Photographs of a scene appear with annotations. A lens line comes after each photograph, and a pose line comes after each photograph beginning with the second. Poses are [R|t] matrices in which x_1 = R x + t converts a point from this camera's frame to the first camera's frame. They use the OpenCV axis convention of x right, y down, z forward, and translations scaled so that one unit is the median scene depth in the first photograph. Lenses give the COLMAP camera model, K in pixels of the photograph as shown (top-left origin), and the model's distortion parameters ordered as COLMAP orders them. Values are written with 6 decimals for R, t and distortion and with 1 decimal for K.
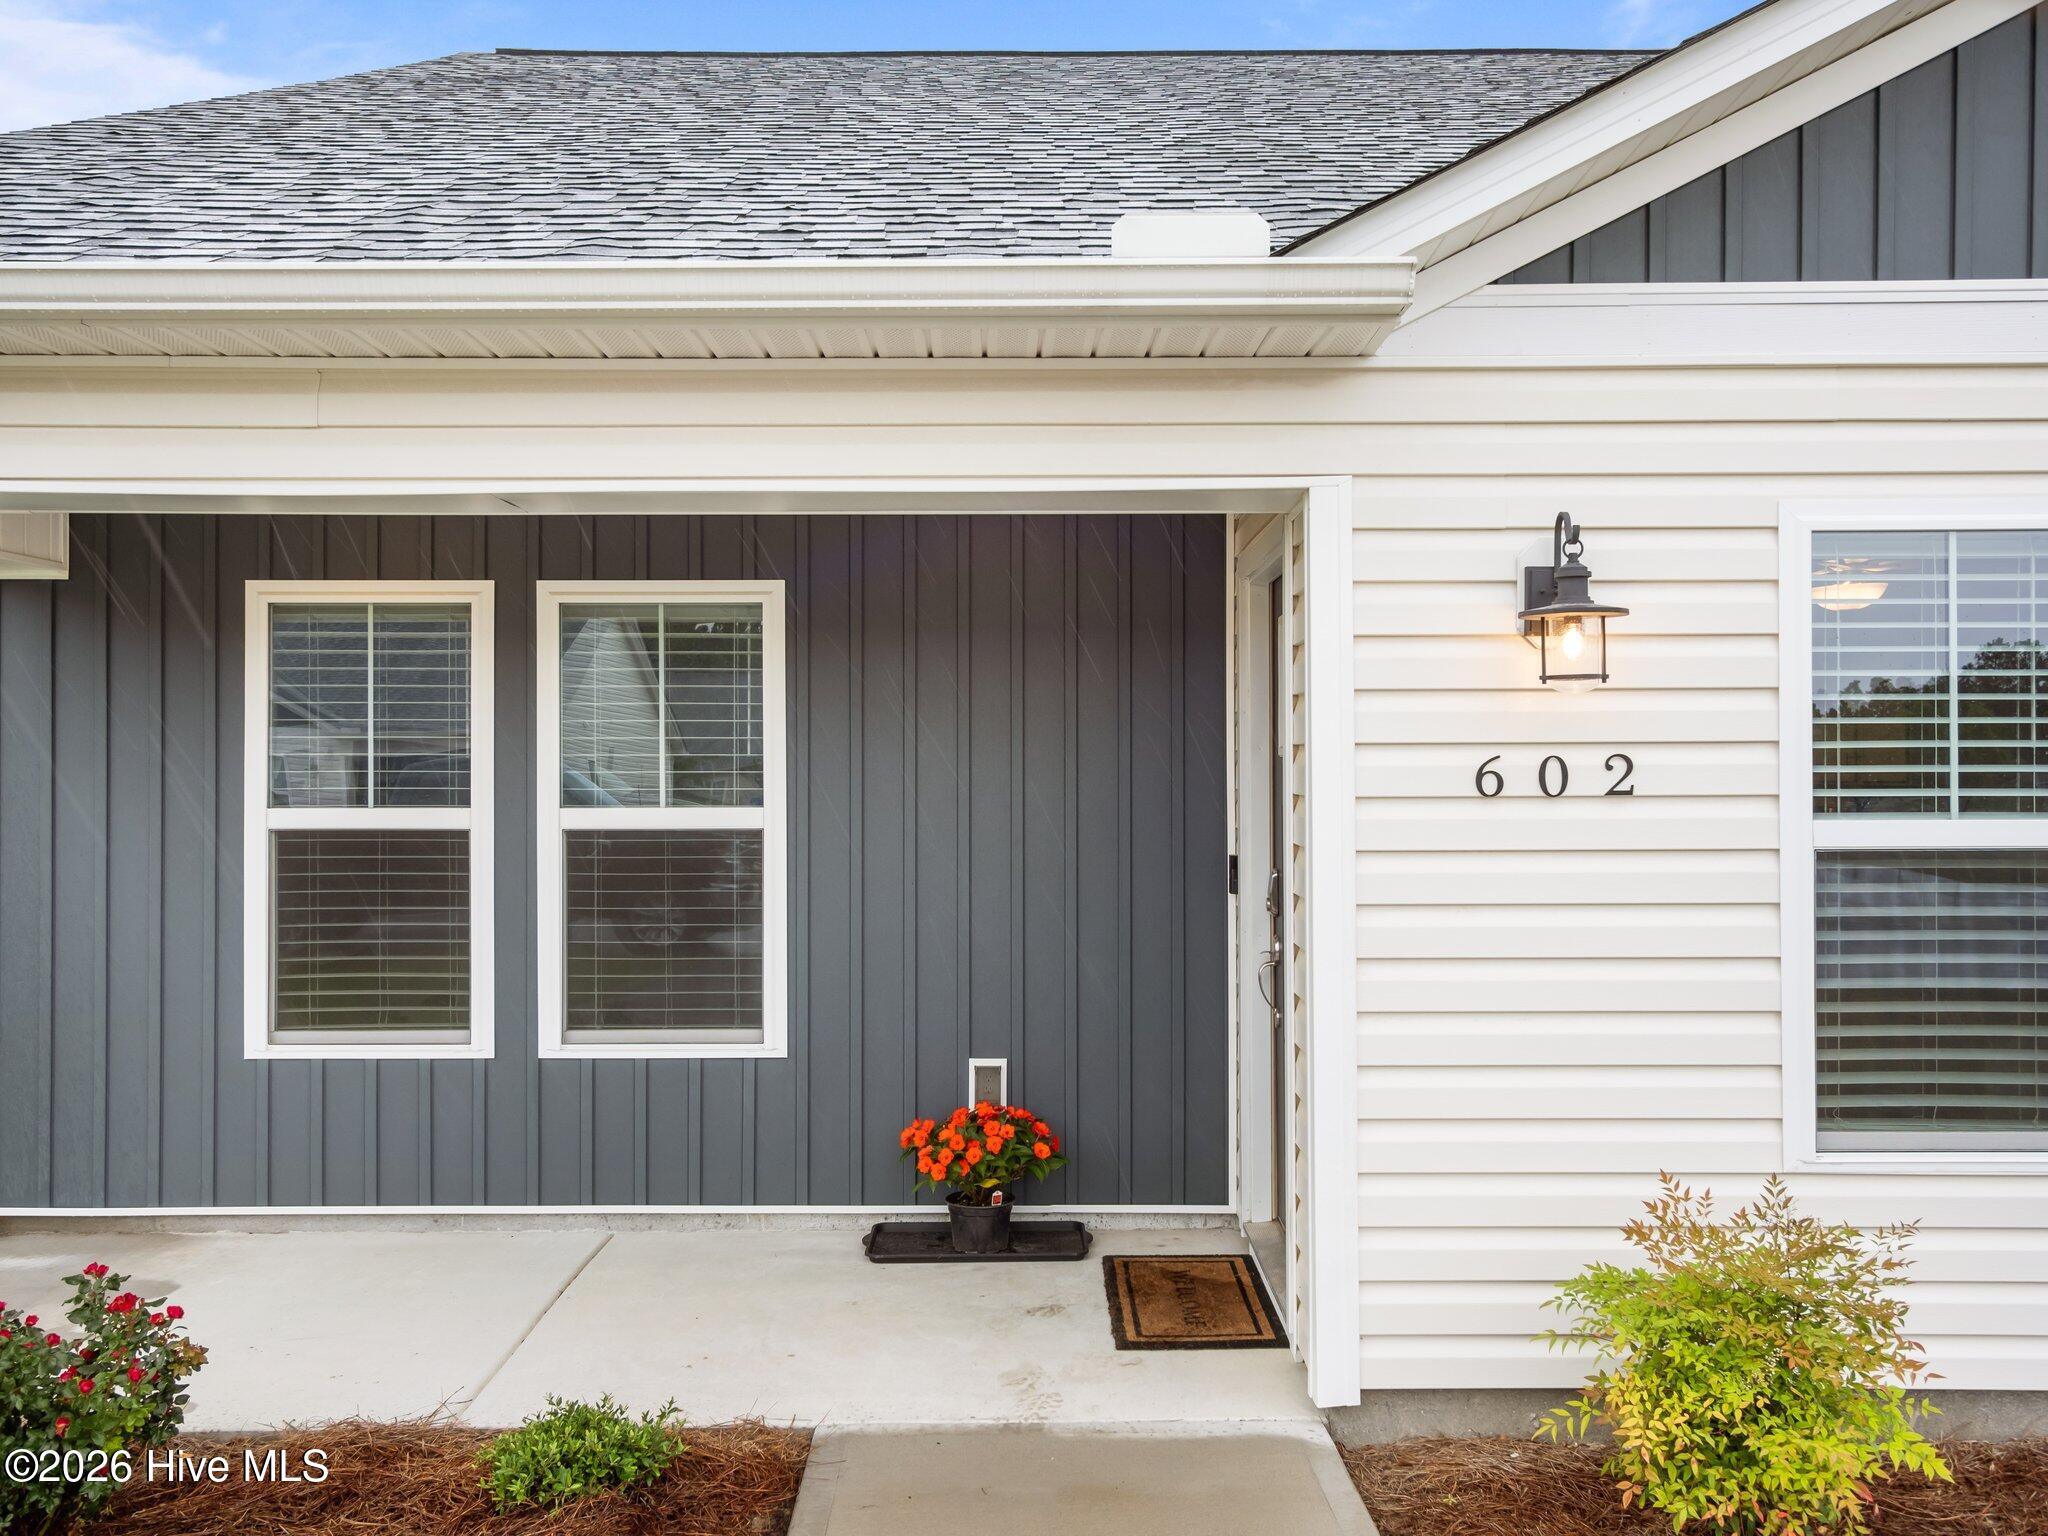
lens RADIAL K [[1650.1, 0, 1027.8], [0, 1650.1, 783.3], [0, 0, 1]] dist [0.023535, -0.004945]
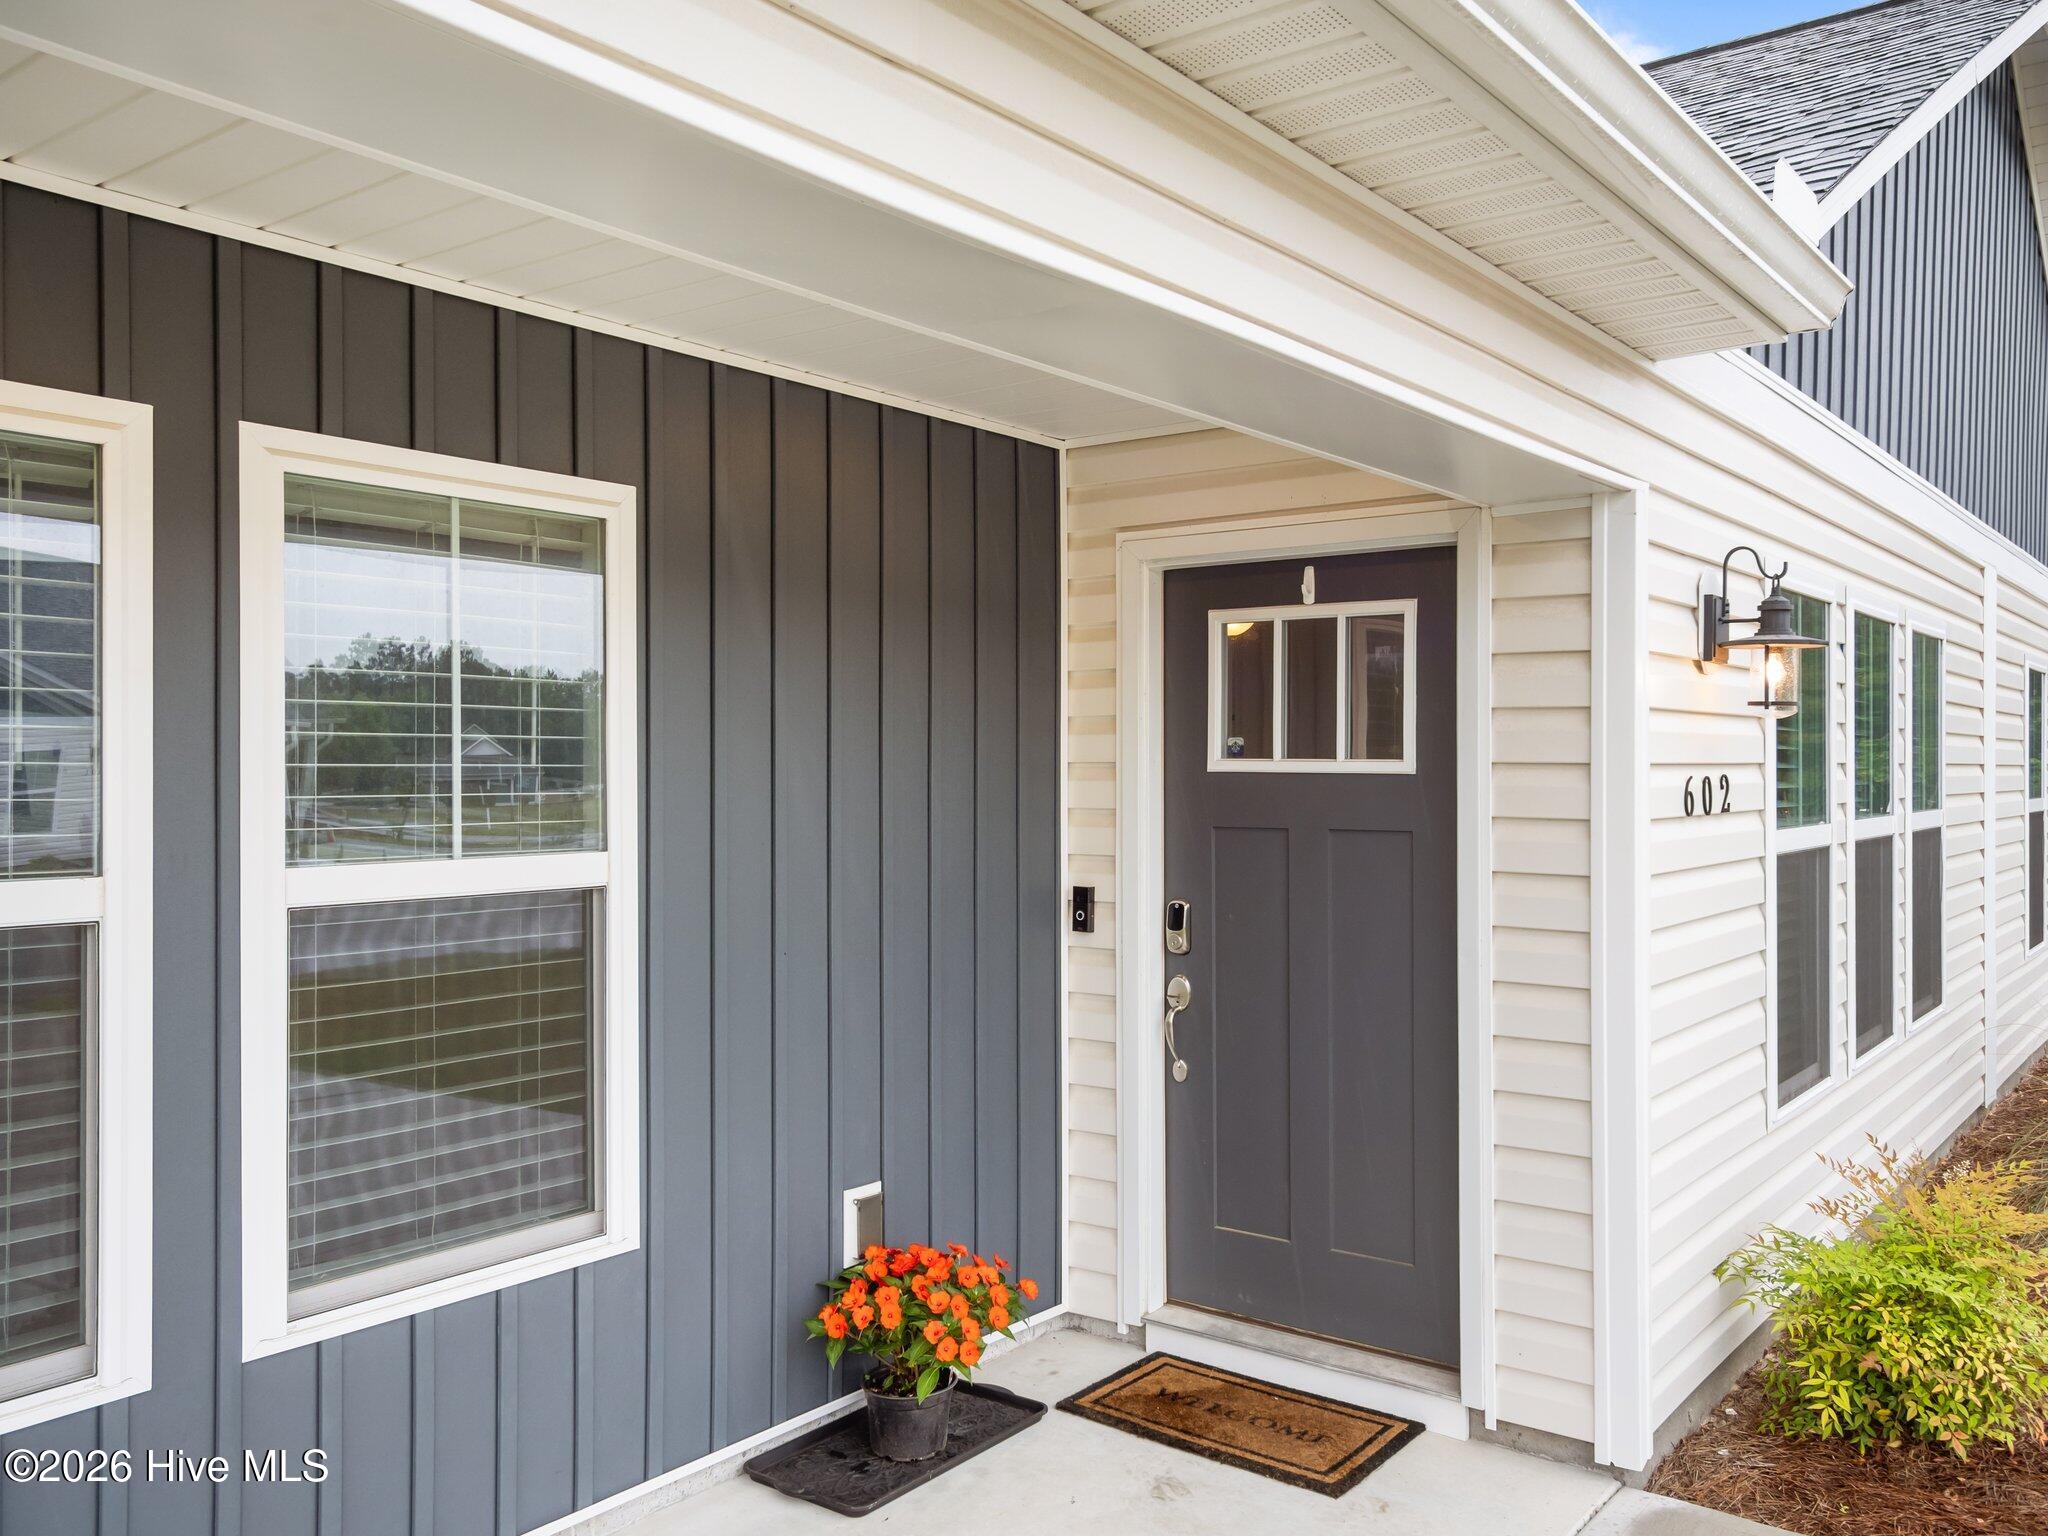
lens RADIAL K [[1655.7, 0, 1024.0], [0, 1655.7, 768.0], [0, 0, 1]] dist [0.039575, 0.002676]
pose [[0.605210, 0.004027, 0.796056, -0.560549], [0.007189, 0.999919, -0.010524, -0.008612], [-0.796033, 0.012091, 0.605132, 0.497821]]
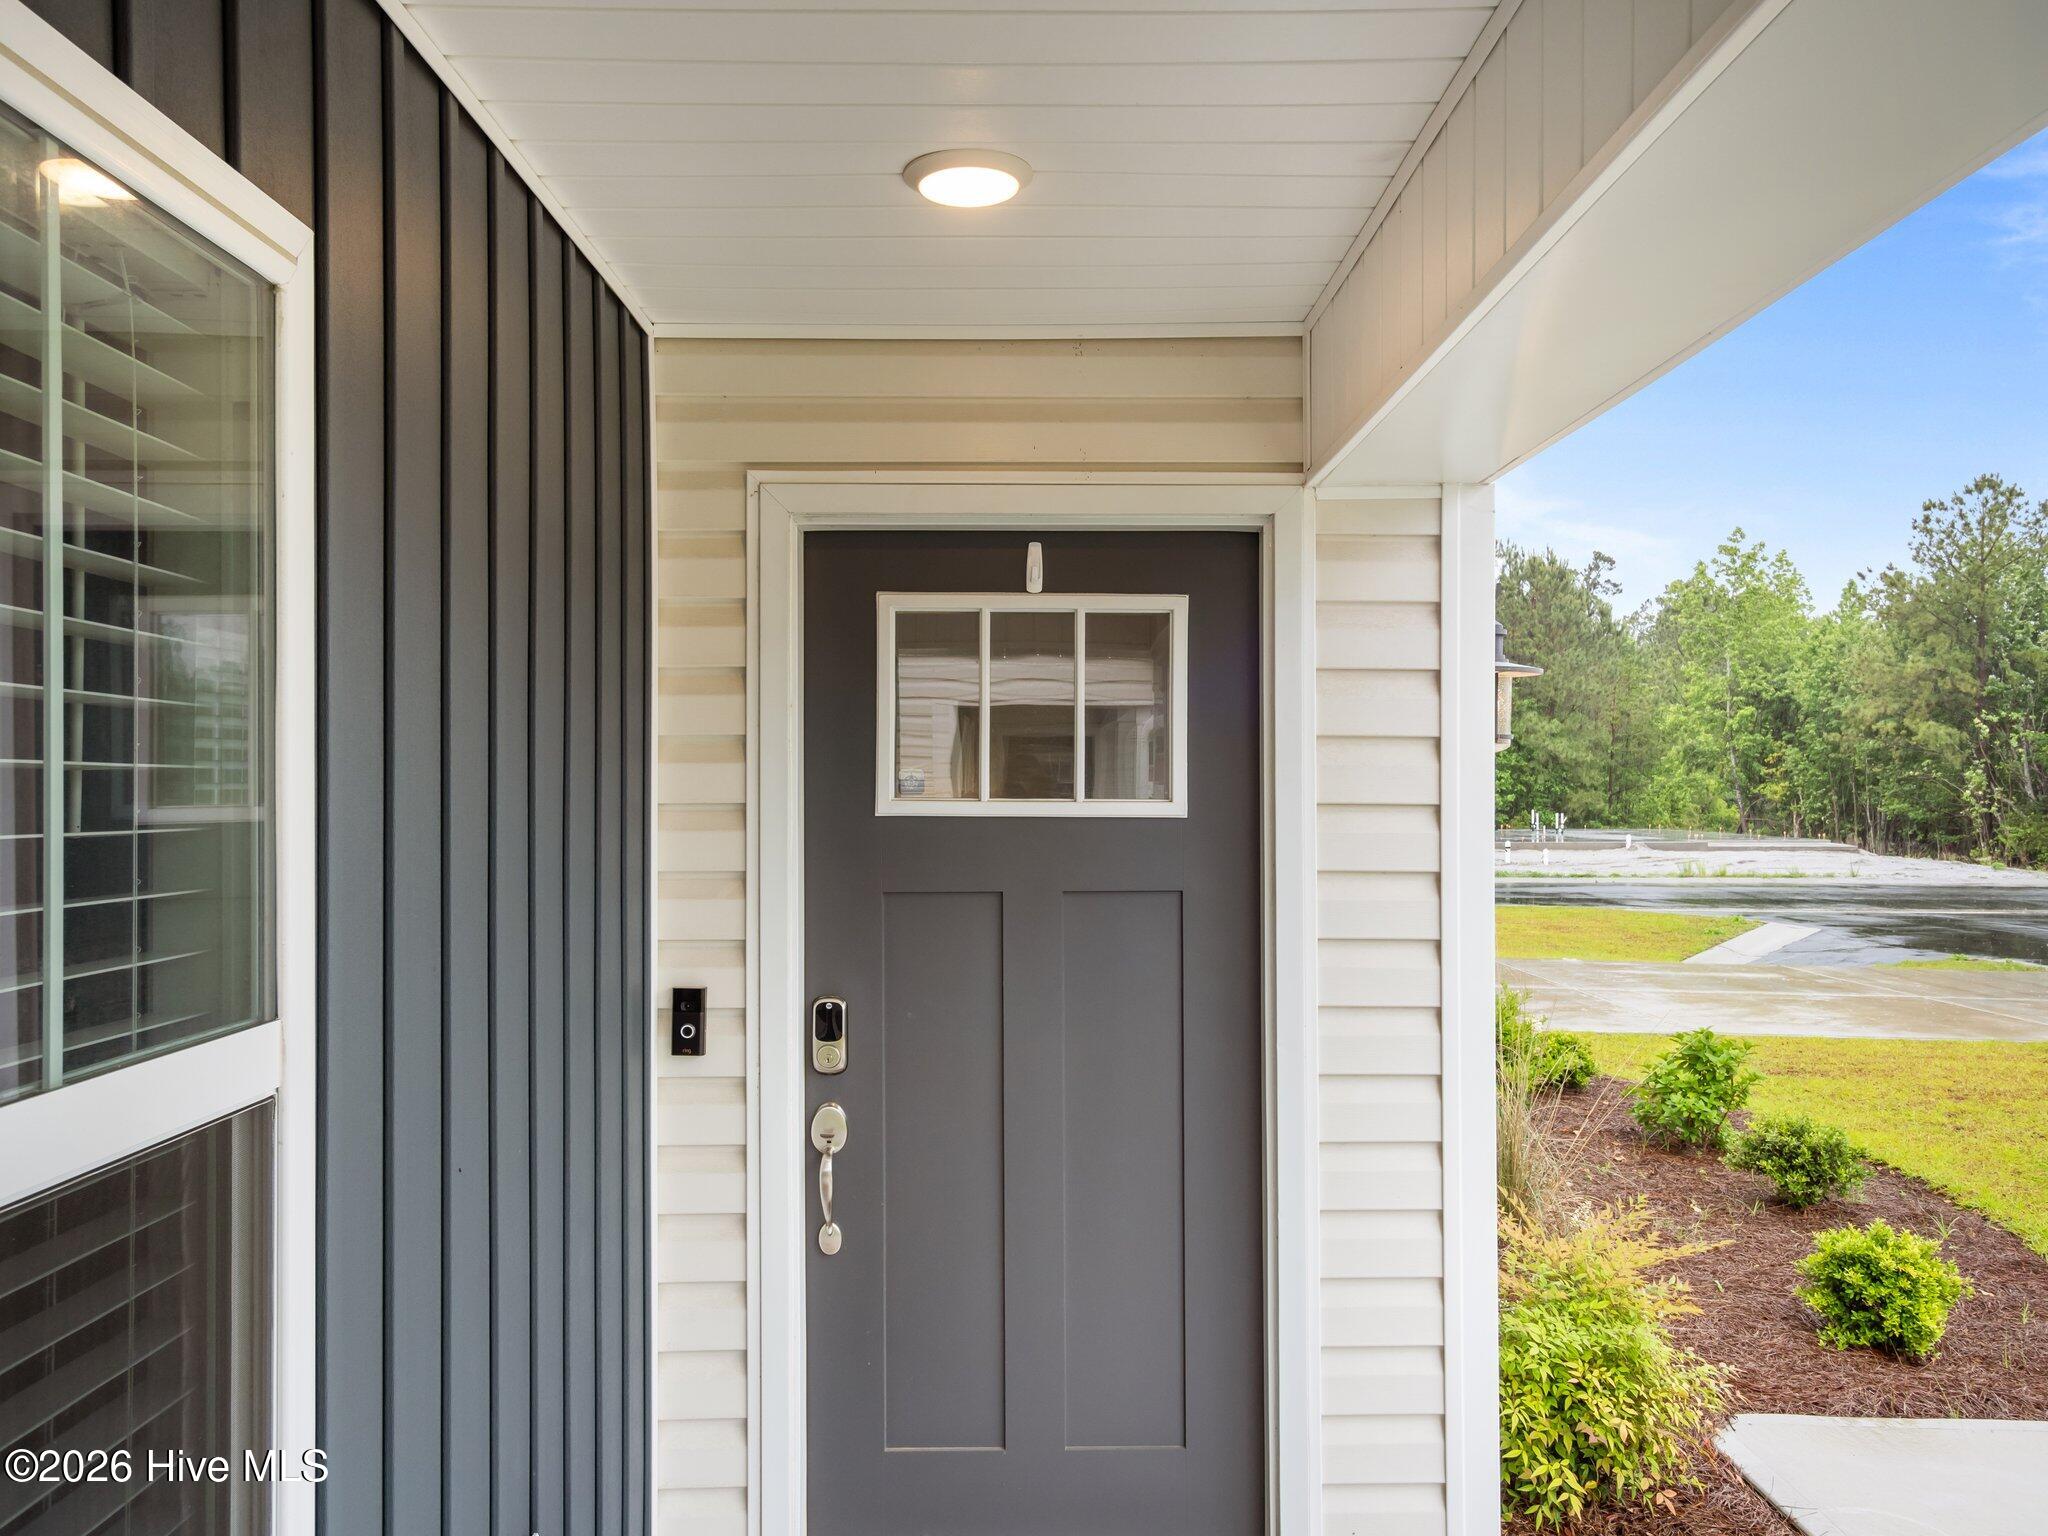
lens RADIAL K [[1650.1, 0, 1027.8], [0, 1650.1, 783.3], [0, 0, 1]] dist [0.023535, -0.004945]
pose [[-0.018778, 0.005520, 0.999808, -0.438969], [0.015684, 0.999863, -0.005225, -0.022838], [-0.999701, 0.015582, -0.018862, 0.886264]]
